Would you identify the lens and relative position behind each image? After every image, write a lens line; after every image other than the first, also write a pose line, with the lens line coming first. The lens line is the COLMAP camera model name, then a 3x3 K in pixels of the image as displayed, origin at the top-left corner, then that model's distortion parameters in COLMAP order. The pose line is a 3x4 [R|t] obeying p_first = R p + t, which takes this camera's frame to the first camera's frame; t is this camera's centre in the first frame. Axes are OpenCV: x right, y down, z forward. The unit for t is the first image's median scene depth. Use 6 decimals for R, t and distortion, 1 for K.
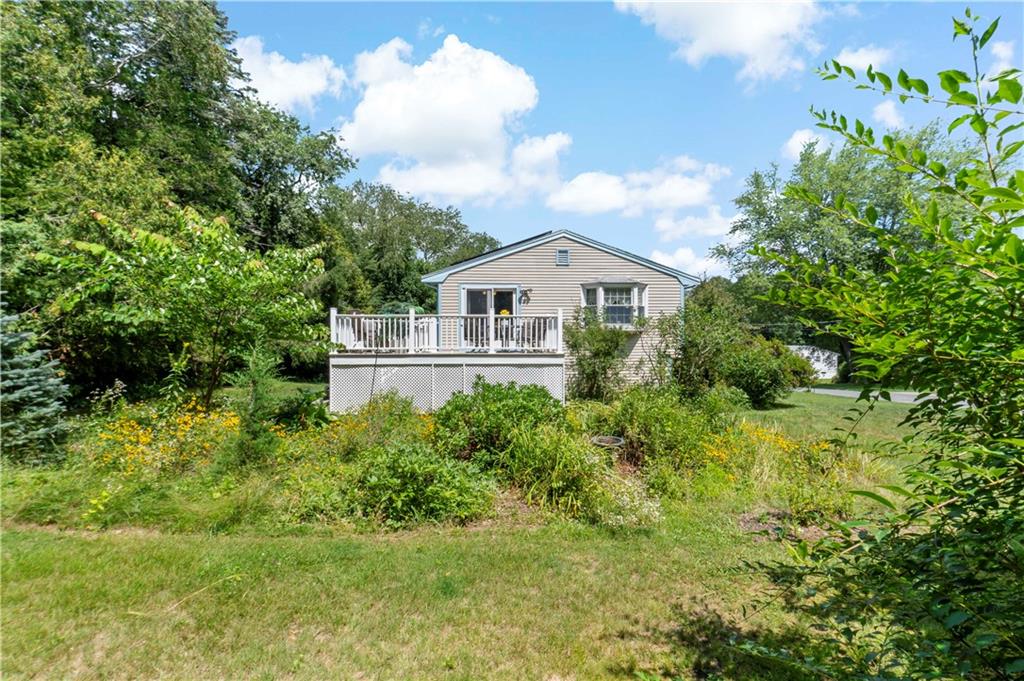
lens RADIAL K [[474.0, 0, 512.7], [0, 474.0, 349.7], [0, 0, 1]] dist [-0.000849, 0.000019]
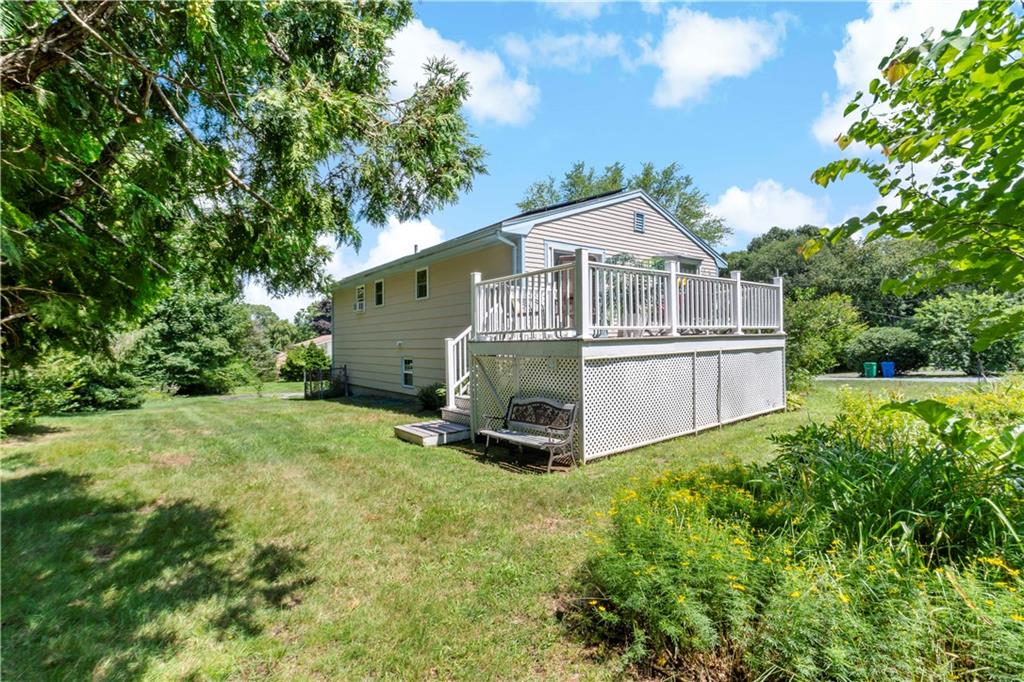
lens RADIAL K [[459.1, 0, 516.7], [0, 459.1, 325.2], [0, 0, 1]] dist [-0.000882, -0.000138]
pose [[0.825367, 0.001322, 0.564595, -0.543713], [0.018002, 0.999427, -0.028658, 0.005726], [-0.564310, 0.033818, 0.824870, 0.473727]]
